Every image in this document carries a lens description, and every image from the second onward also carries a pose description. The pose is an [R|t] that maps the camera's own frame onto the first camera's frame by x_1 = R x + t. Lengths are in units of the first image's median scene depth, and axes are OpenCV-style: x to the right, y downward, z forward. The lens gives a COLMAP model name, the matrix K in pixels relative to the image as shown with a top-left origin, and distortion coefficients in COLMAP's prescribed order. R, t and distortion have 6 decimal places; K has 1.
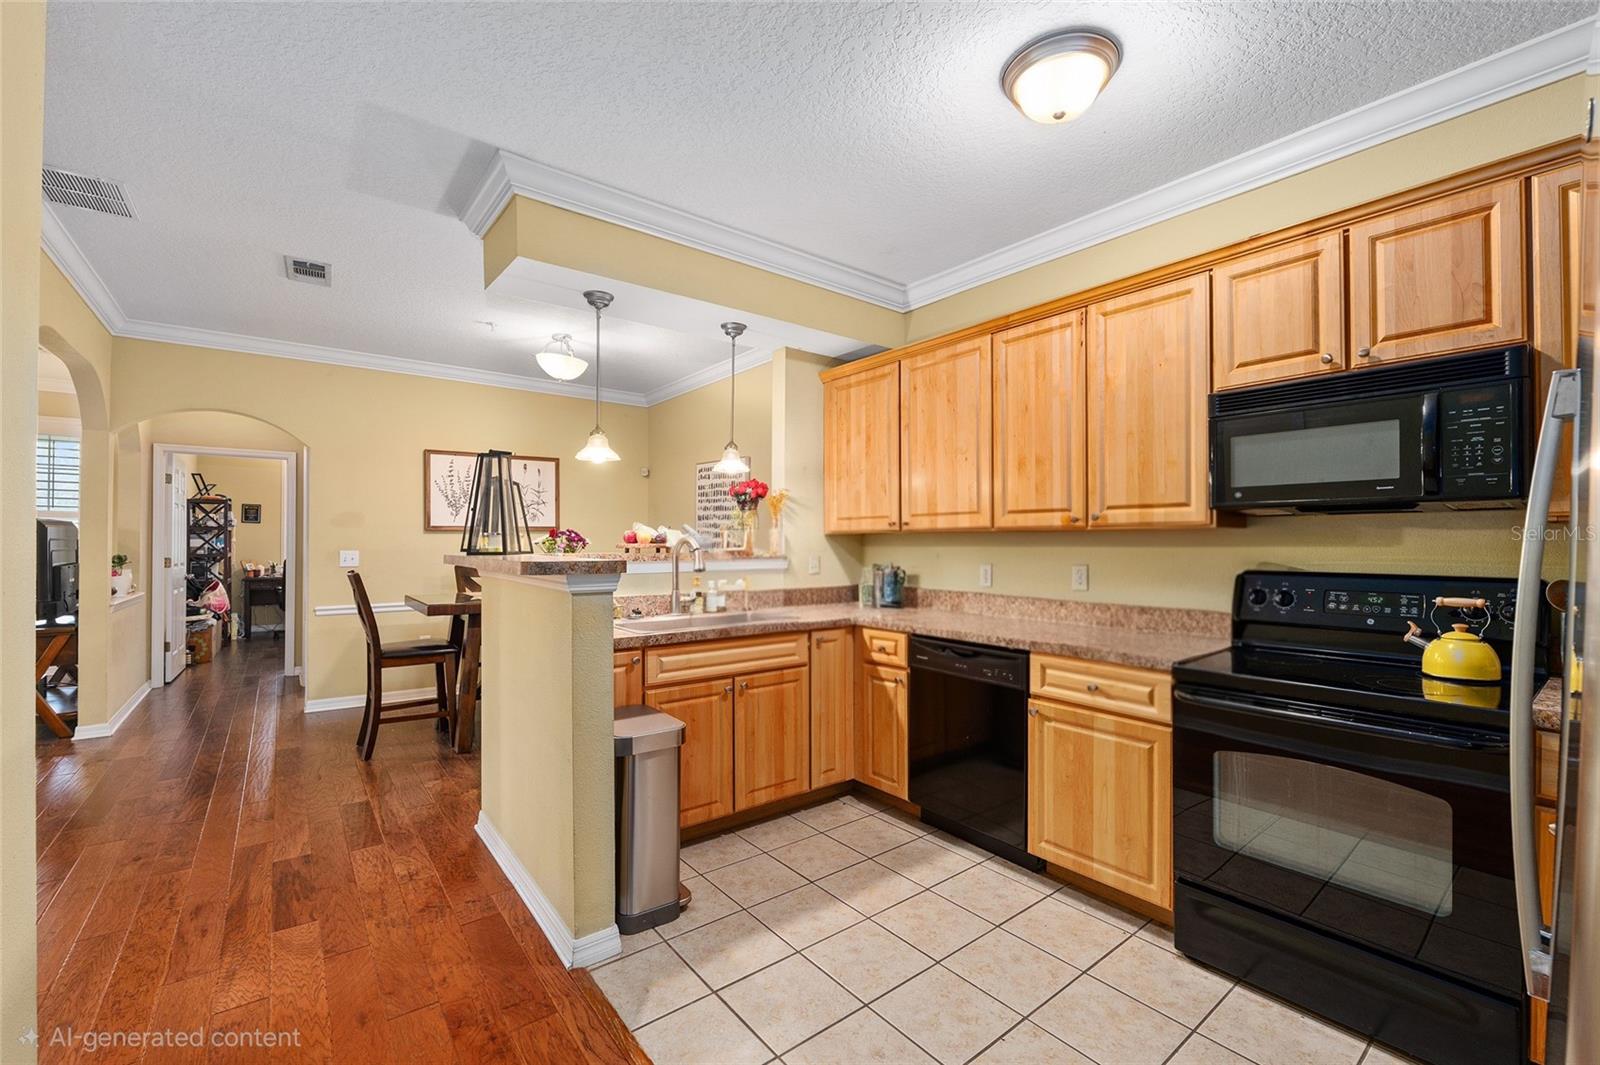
lens RADIAL K [[673.9, 0, 801.6], [0, 673.9, 540.6], [0, 0, 1]] dist [-0.009906, -0.000041]
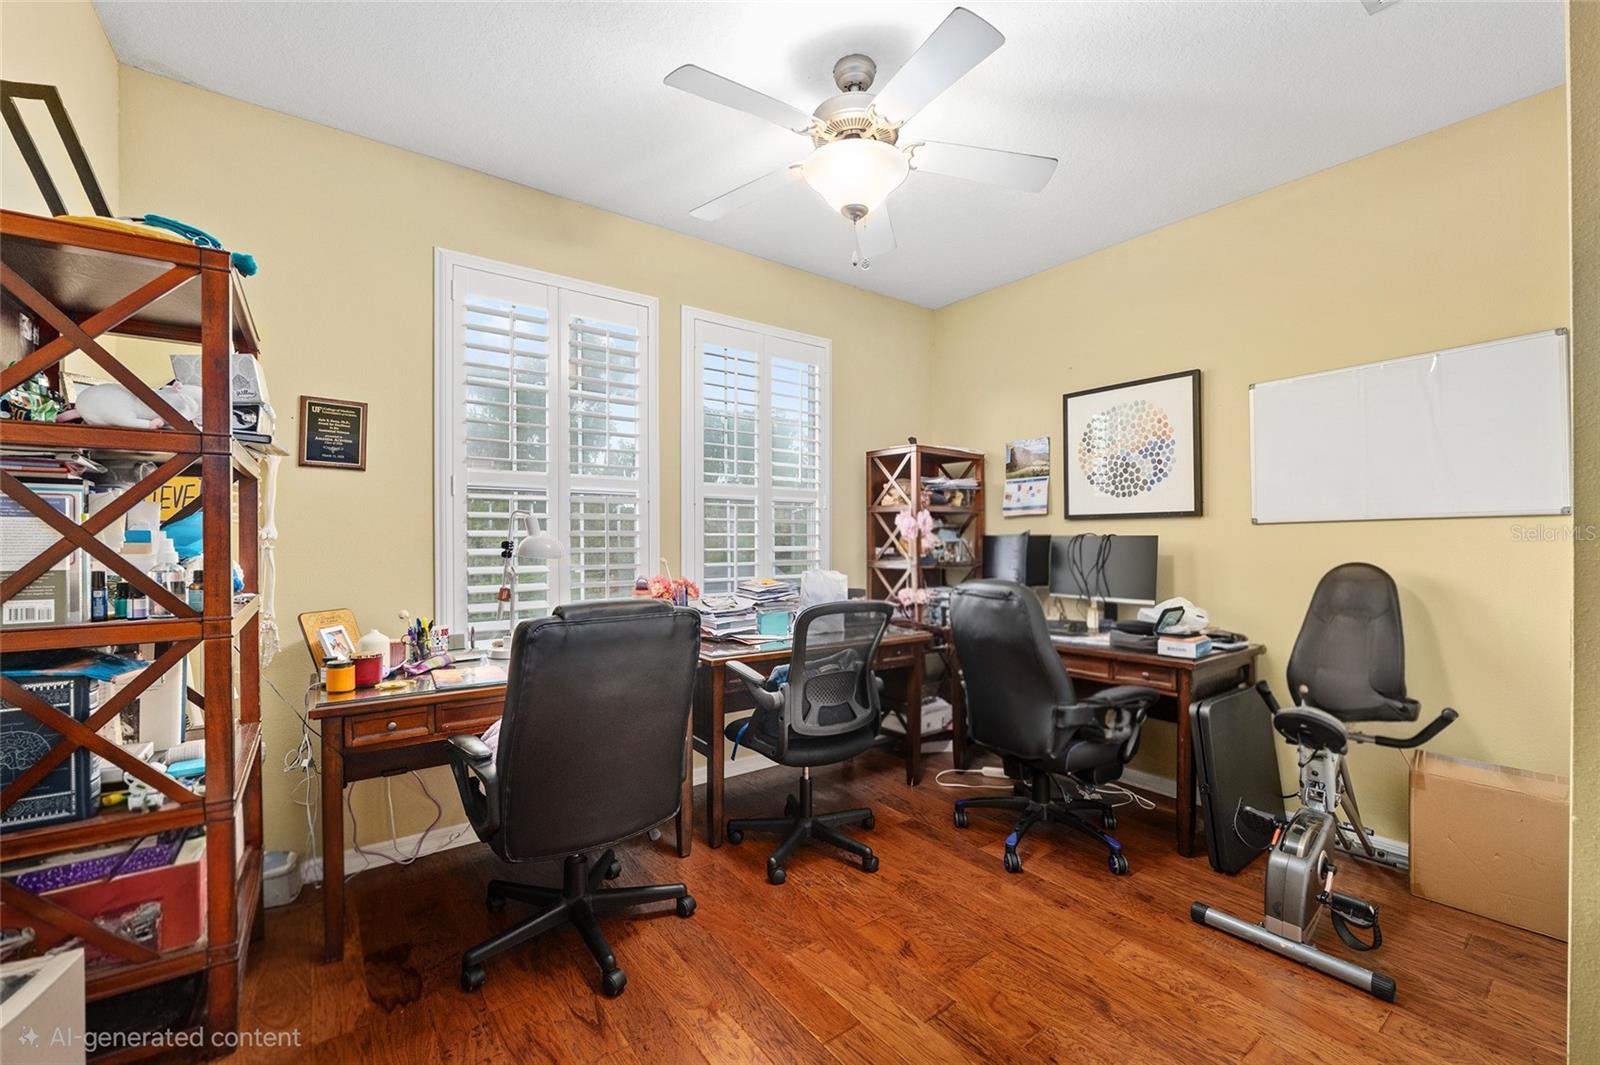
lens RADIAL K [[660.6, 0, 796.9], [0, 660.6, 539.4], [0, 0, 1]] dist [-0.012102, -0.000053]
pose [[0.999546, -0.008627, -0.028859, -2.057154], [0.008660, 0.999962, 0.001012, 0.010298], [0.028849, -0.001261, 0.999583, 2.426678]]
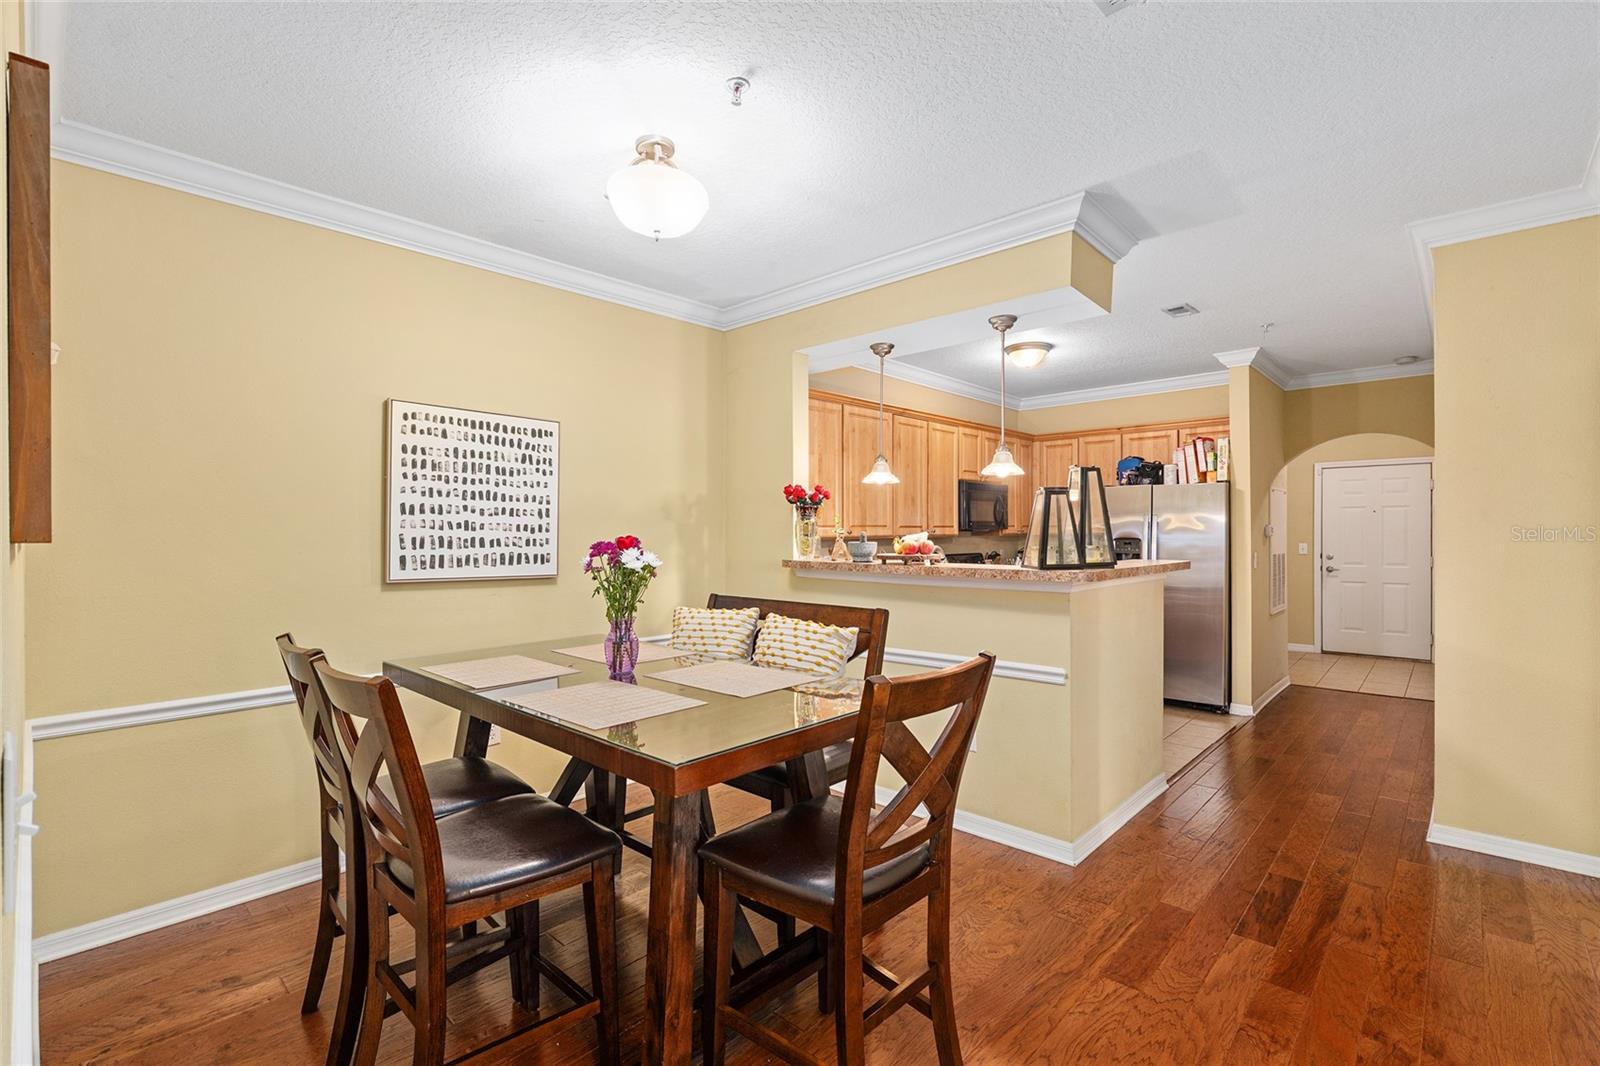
lens RADIAL K [[713.1, 0, 800.0], [0, 713.1, 533.0], [0, 0, 1]] dist [-0.000775, 0.000018]
pose [[-0.157029, -0.003826, 0.987587, -1.501656], [0.001594, 0.999990, 0.004127, -0.036673], [-0.987593, 0.002222, -0.157021, 1.644772]]
